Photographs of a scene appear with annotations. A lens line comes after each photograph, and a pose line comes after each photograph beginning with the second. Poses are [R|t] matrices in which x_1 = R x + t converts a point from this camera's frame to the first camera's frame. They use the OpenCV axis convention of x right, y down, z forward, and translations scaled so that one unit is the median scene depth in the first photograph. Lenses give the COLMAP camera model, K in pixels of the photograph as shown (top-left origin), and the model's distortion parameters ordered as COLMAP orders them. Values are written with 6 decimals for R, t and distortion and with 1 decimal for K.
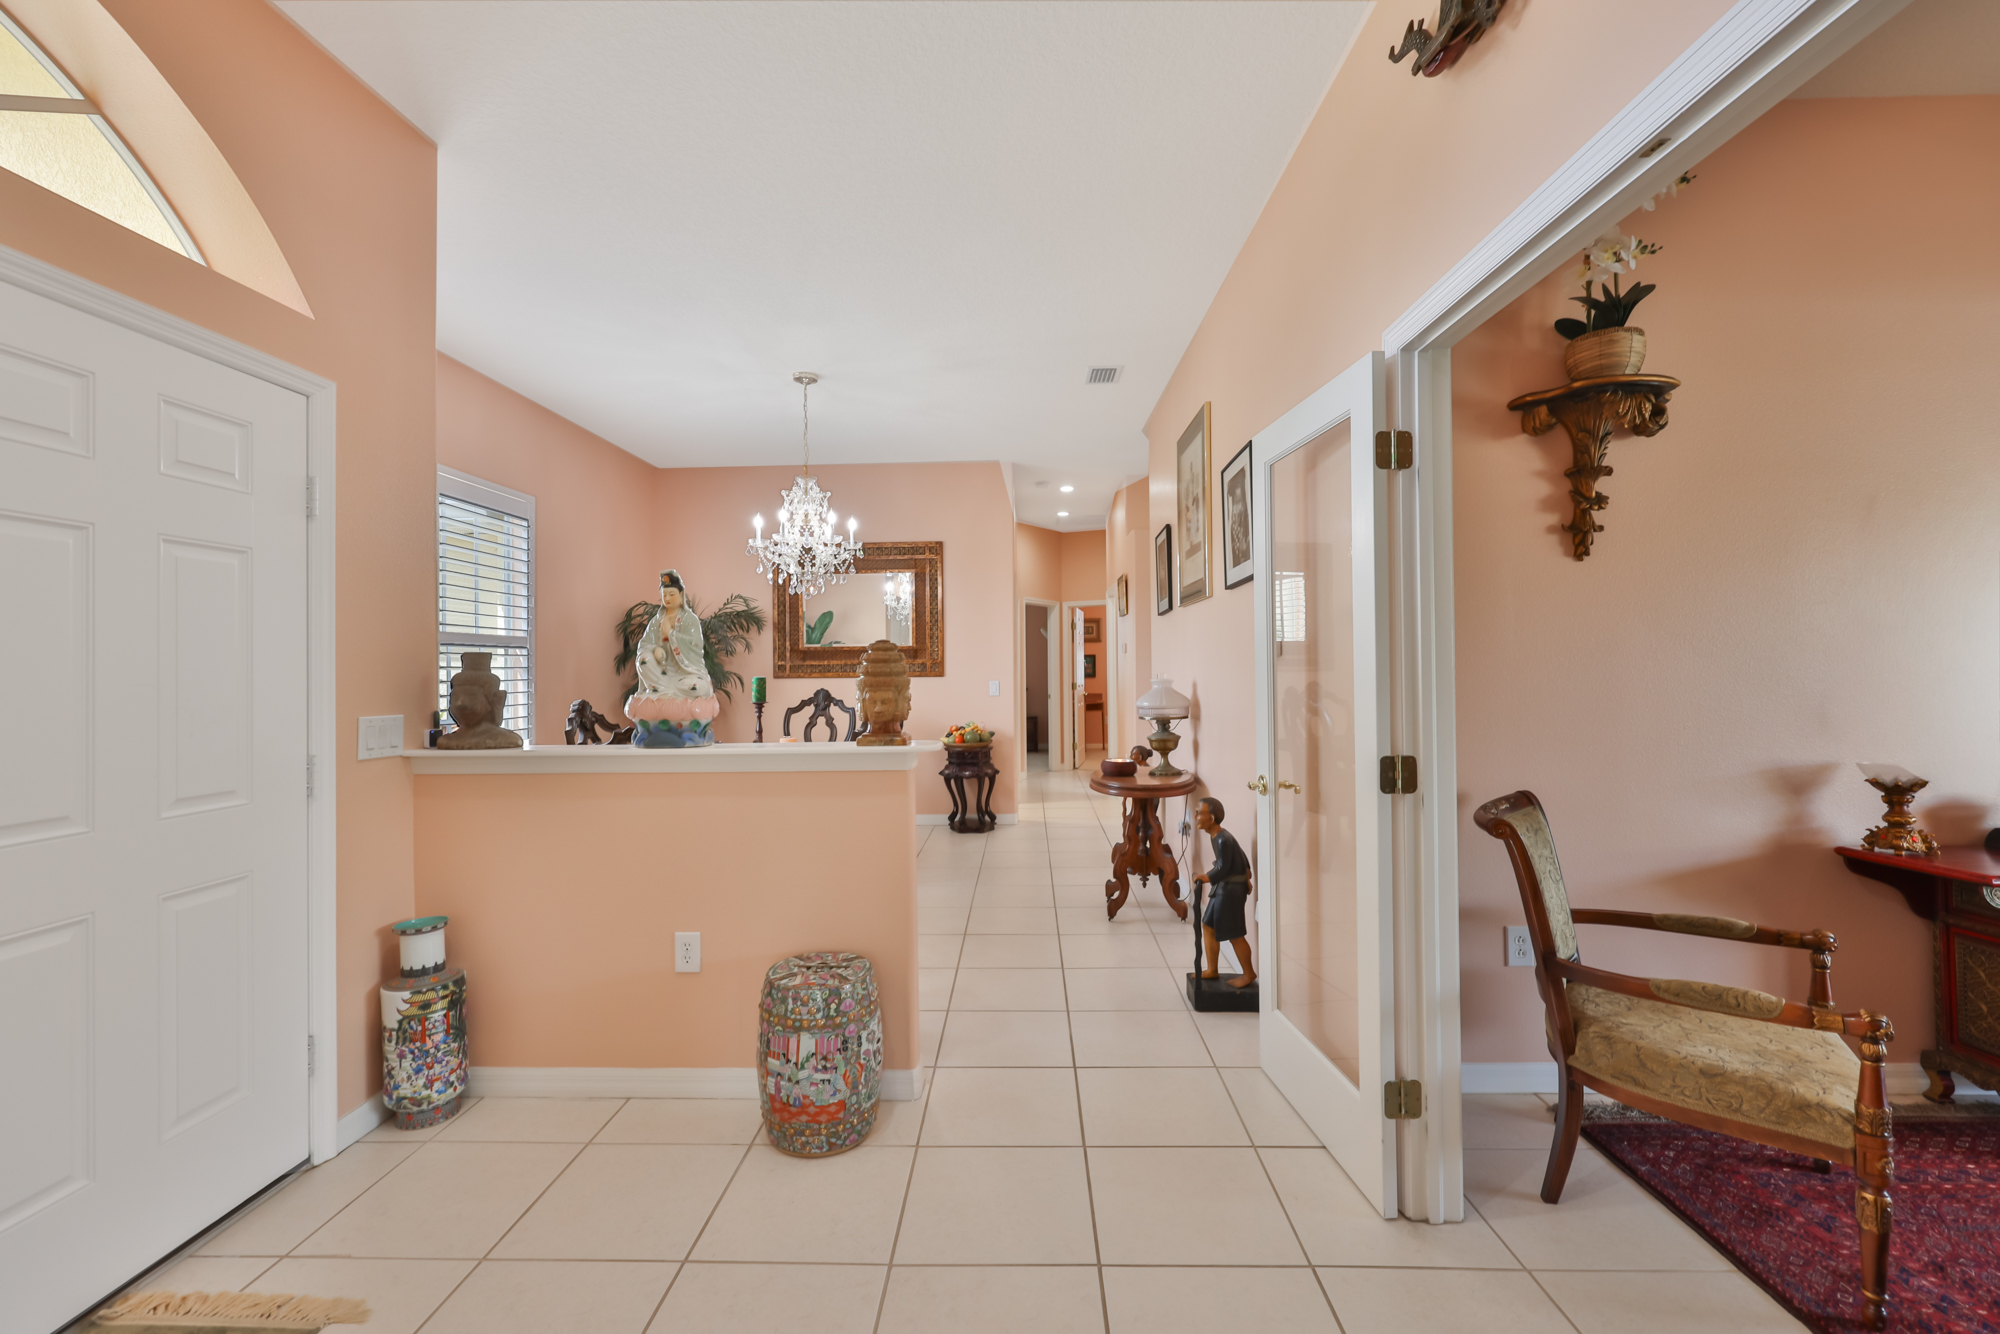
lens RADIAL K [[869.9, 0, 997.2], [0, 869.9, 662.0], [0, 0, 1]] dist [-0.006960, -0.000703]
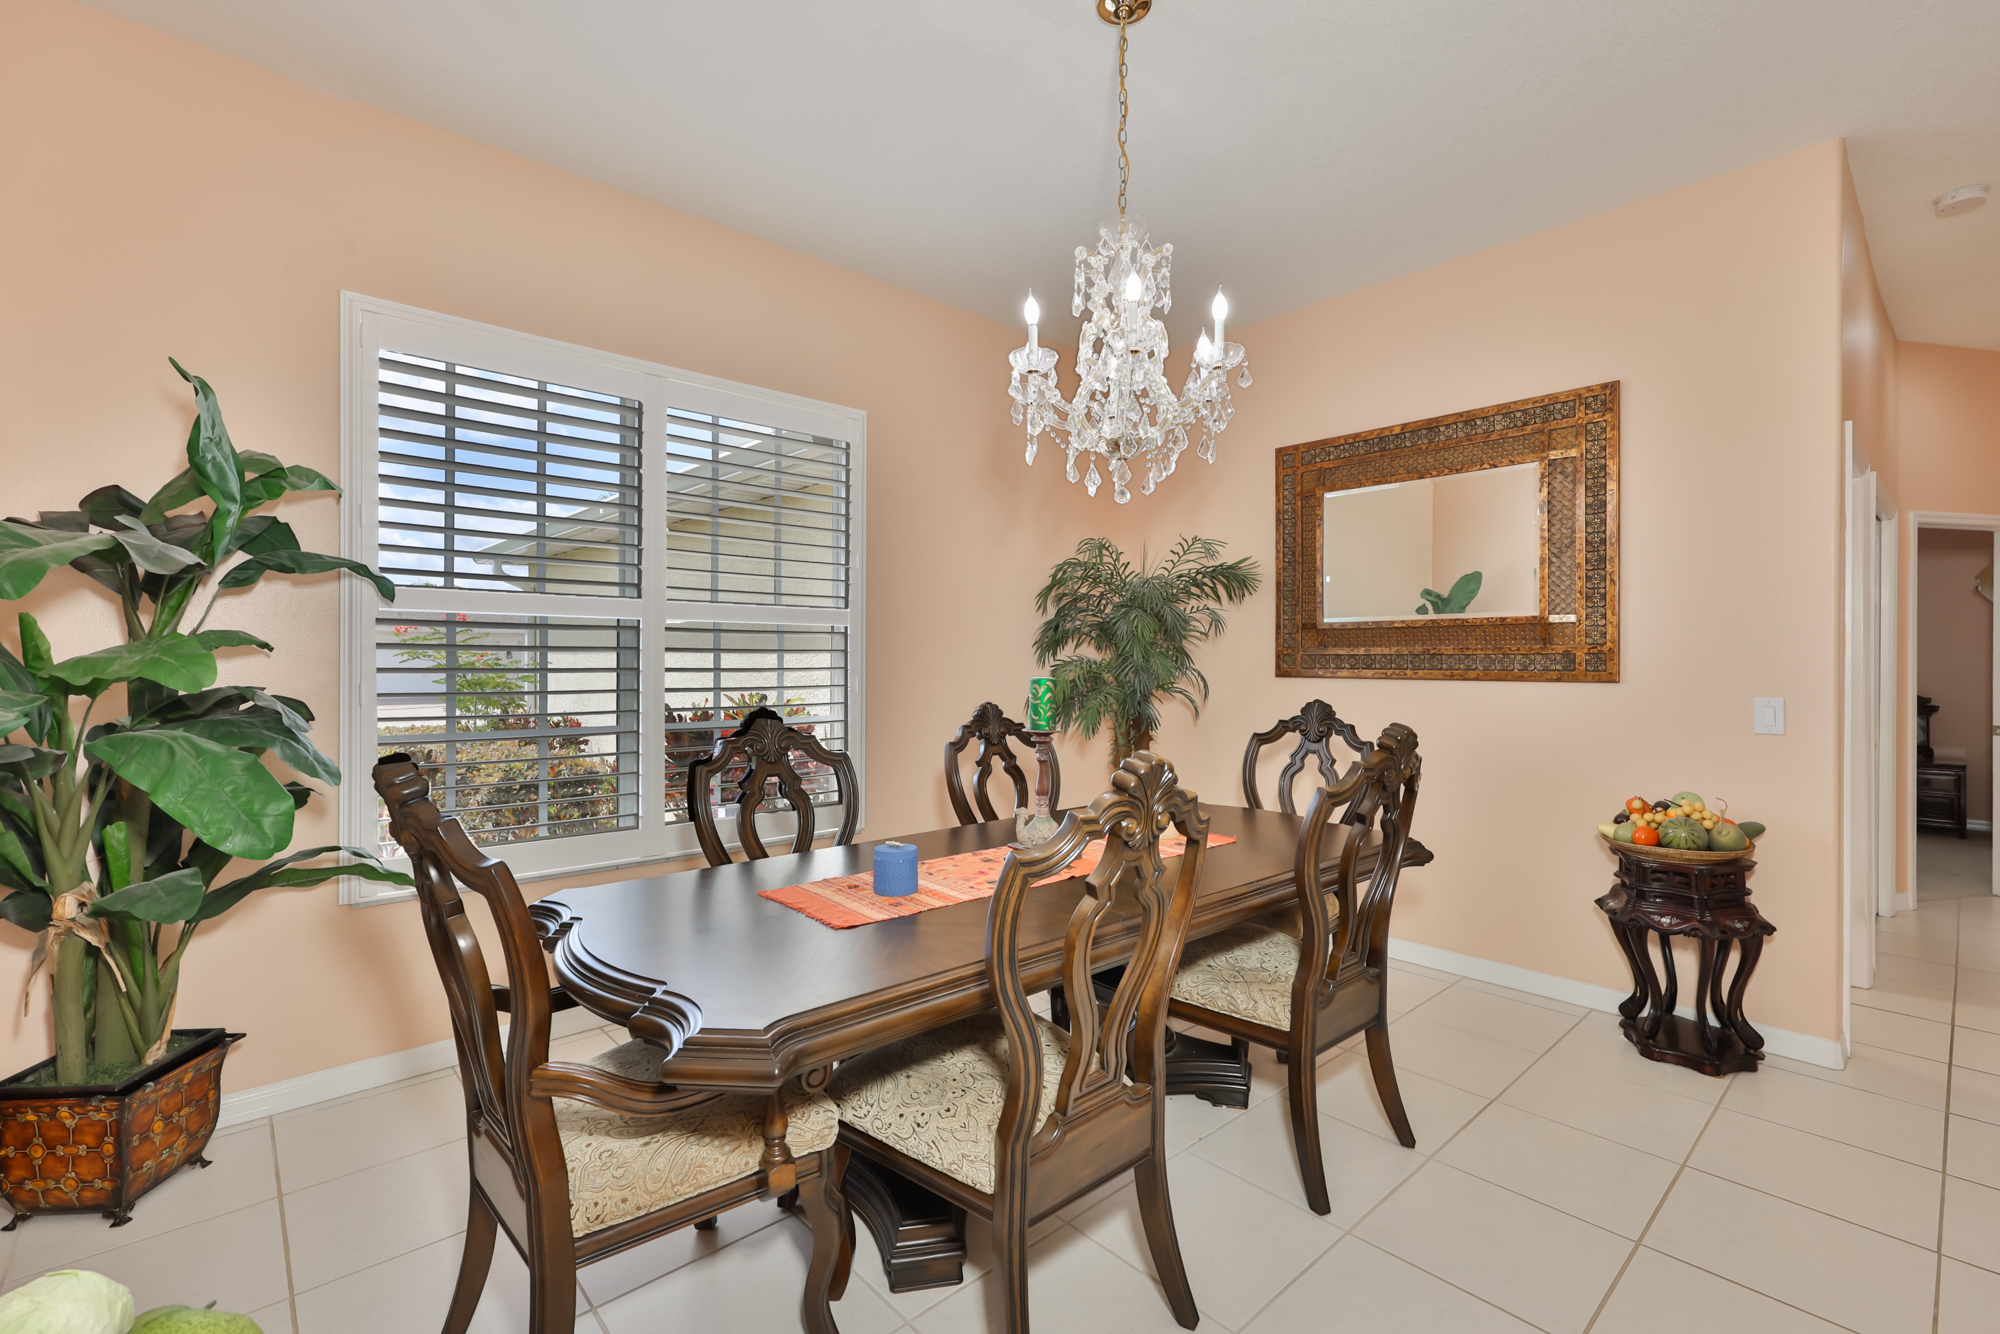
lens RADIAL K [[869.9, 0, 1009.8], [0, 869.9, 651.5], [0, 0, 1]] dist [-0.006960, -0.000703]
pose [[0.688479, 0.005366, -0.725236, 0.047032], [-0.000534, 0.999976, 0.006892, -0.002291], [0.725256, -0.004358, 0.688466, 0.483356]]
